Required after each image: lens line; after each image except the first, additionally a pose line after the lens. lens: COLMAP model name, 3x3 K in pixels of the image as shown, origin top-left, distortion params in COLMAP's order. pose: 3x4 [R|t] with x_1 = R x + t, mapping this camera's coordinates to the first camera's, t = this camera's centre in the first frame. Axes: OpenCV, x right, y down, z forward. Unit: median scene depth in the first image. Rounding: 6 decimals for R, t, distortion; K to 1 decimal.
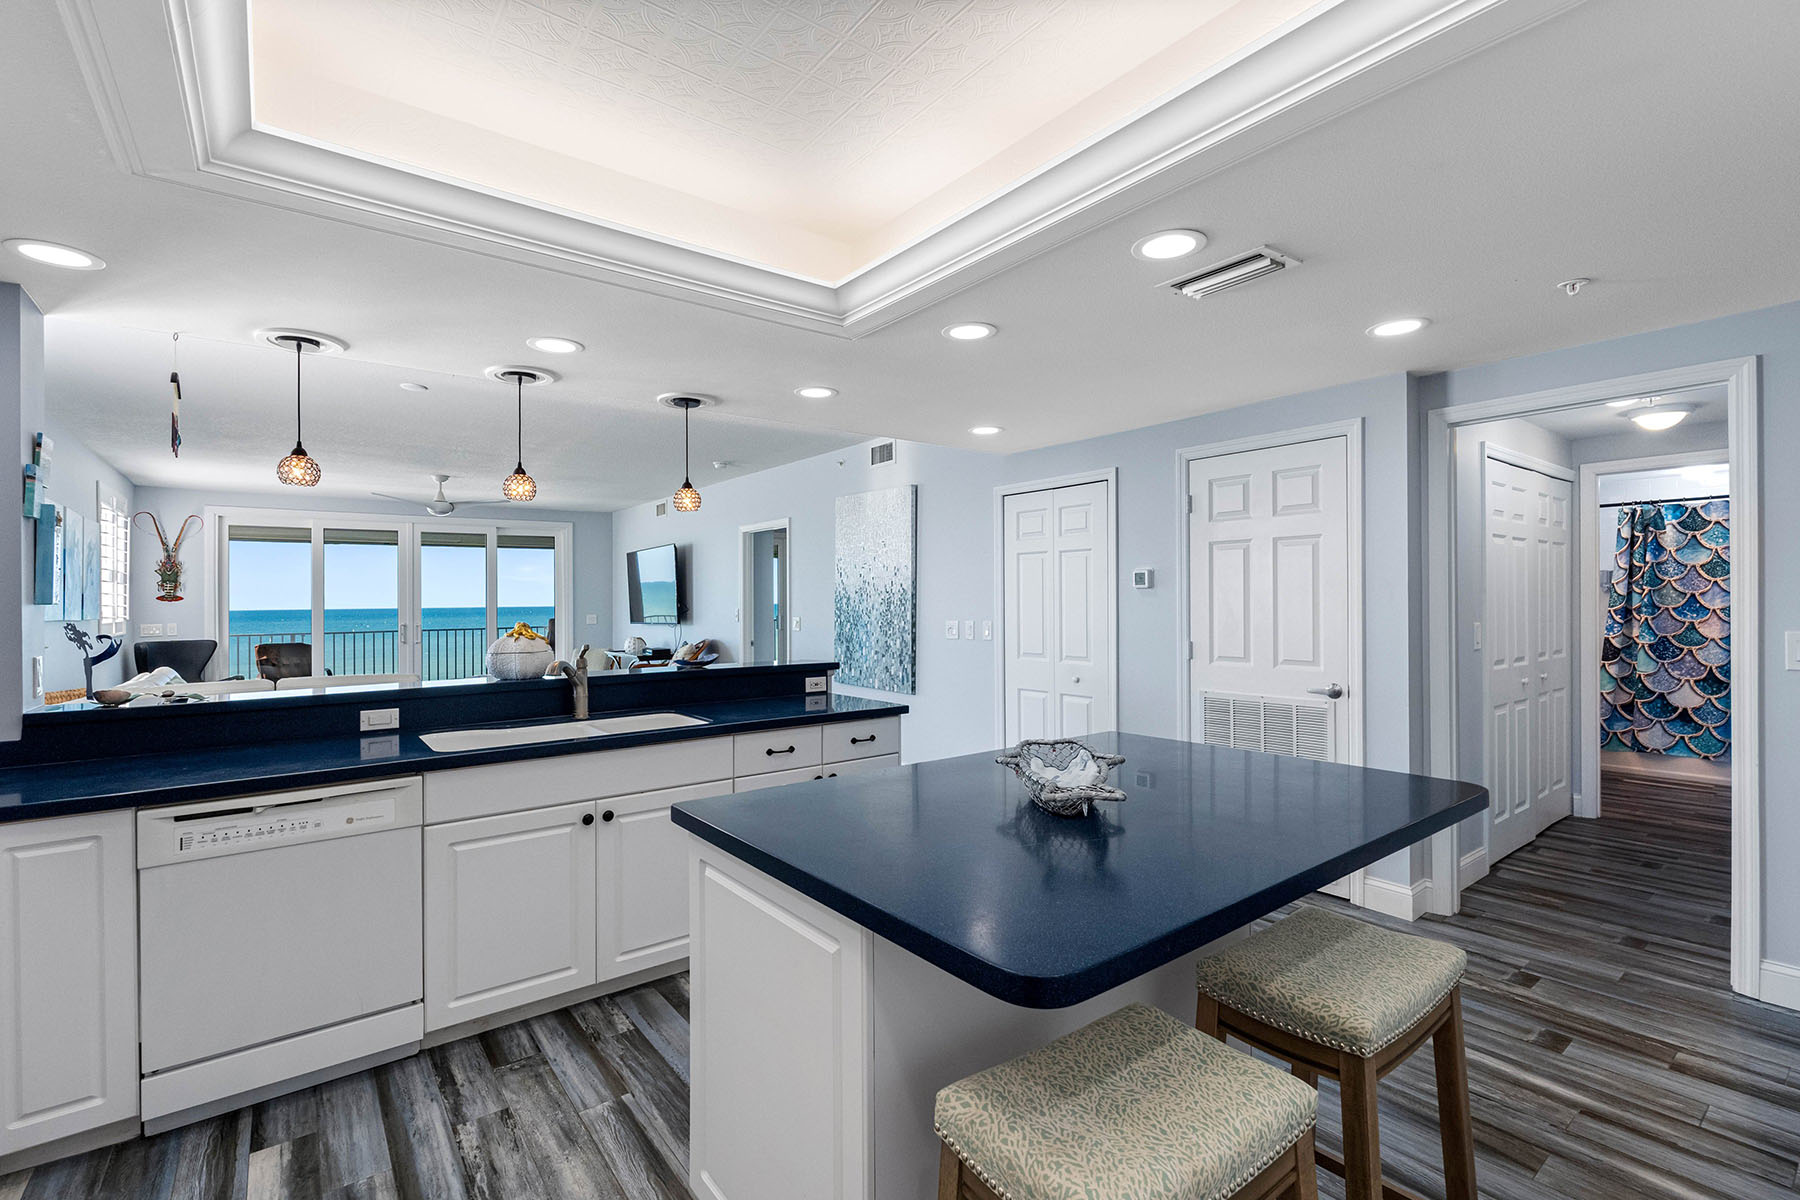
lens RADIAL K [[814.1, 0, 882.0], [0, 814.1, 572.7], [0, 0, 1]] dist [-0.004169, -0.000125]
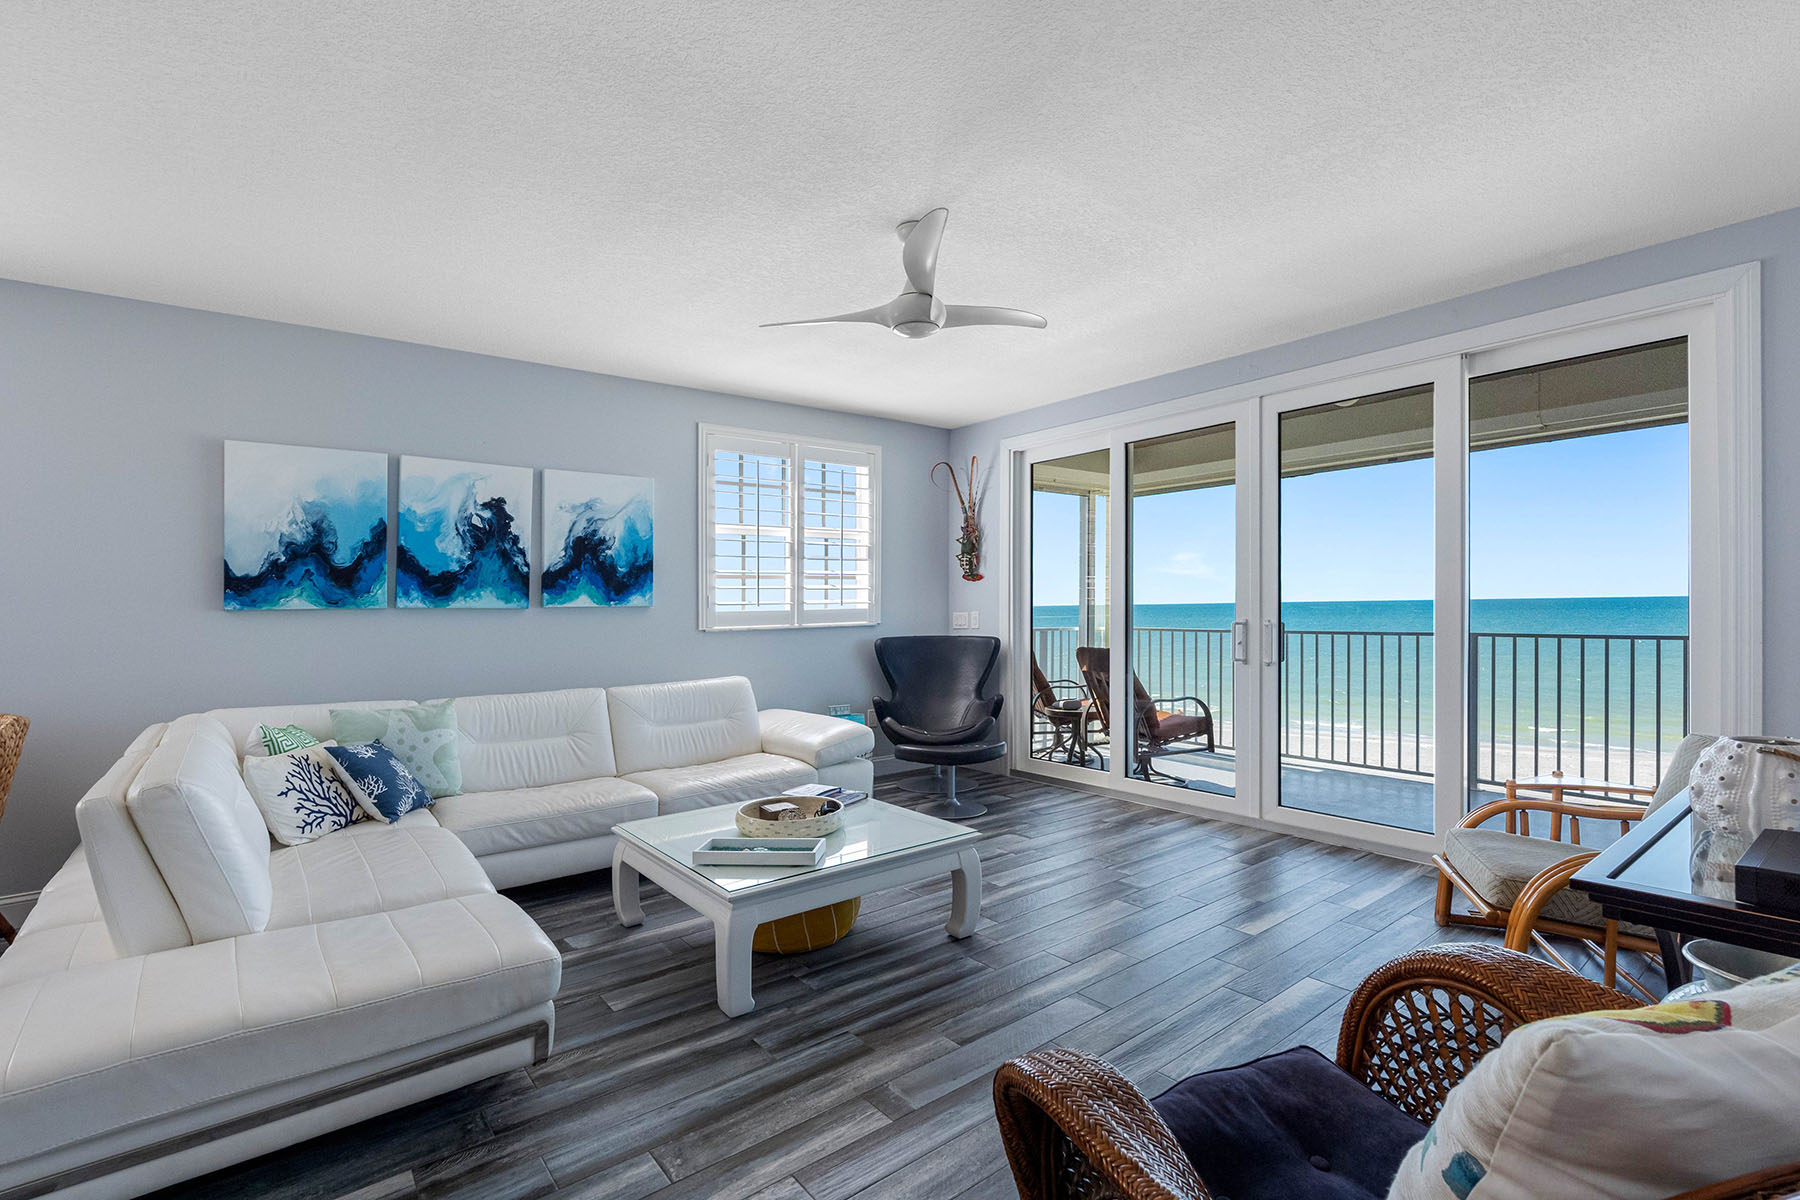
lens RADIAL K [[814.1, 0, 914.9], [0, 814.1, 602.2], [0, 0, 1]] dist [-0.004169, -0.000125]
pose [[0.031508, 0.006320, -0.999484, -0.183884], [0.049904, 0.998723, 0.007888, 0.052350], [0.998257, -0.050127, 0.031153, 1.065344]]
